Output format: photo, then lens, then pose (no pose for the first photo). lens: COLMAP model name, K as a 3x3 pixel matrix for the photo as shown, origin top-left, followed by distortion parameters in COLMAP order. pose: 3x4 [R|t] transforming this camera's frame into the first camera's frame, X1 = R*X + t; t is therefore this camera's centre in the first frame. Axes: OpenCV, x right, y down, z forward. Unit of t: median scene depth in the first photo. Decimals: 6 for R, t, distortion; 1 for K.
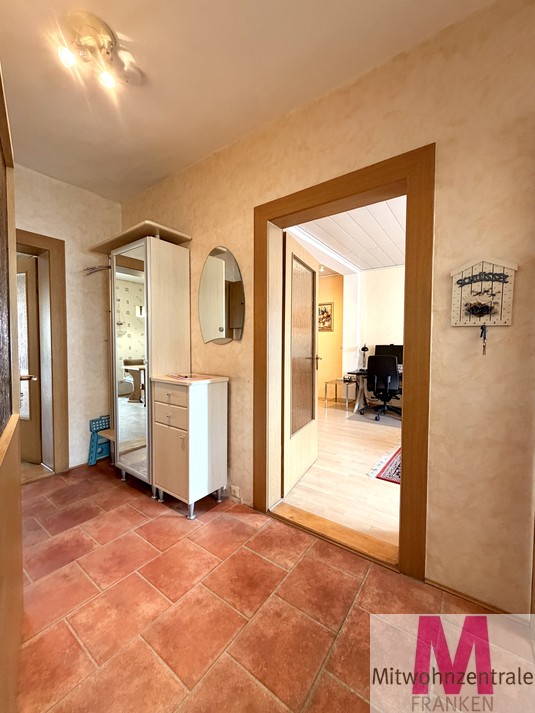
lens RADIAL K [[284.7, 0, 270.4], [0, 284.7, 356.3], [0, 0, 1]] dist [0.001980, 0.000281]
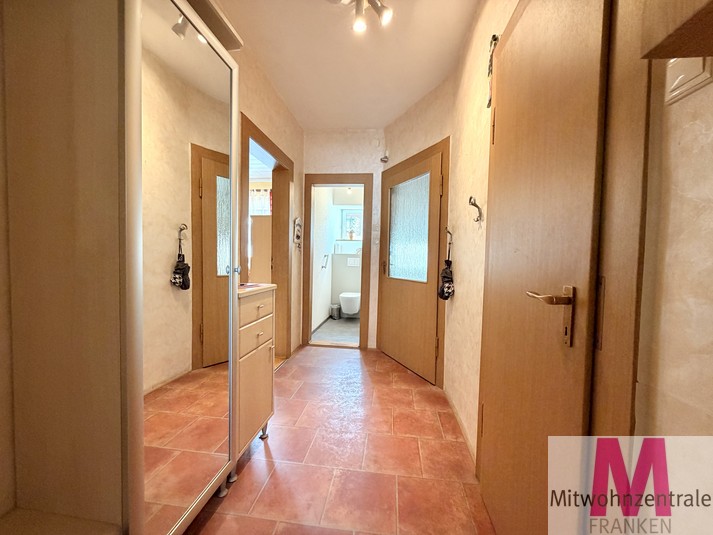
lens RADIAL K [[284.7, 0, 356.7], [0, 284.7, 270.4], [0, 0, 1]] dist [0.001980, 0.000281]
pose [[-0.479762, -0.054892, 0.875680, -1.323776], [0.001149, 0.998001, 0.063189, -0.017490], [-0.877398, 0.031322, -0.478740, 1.297233]]
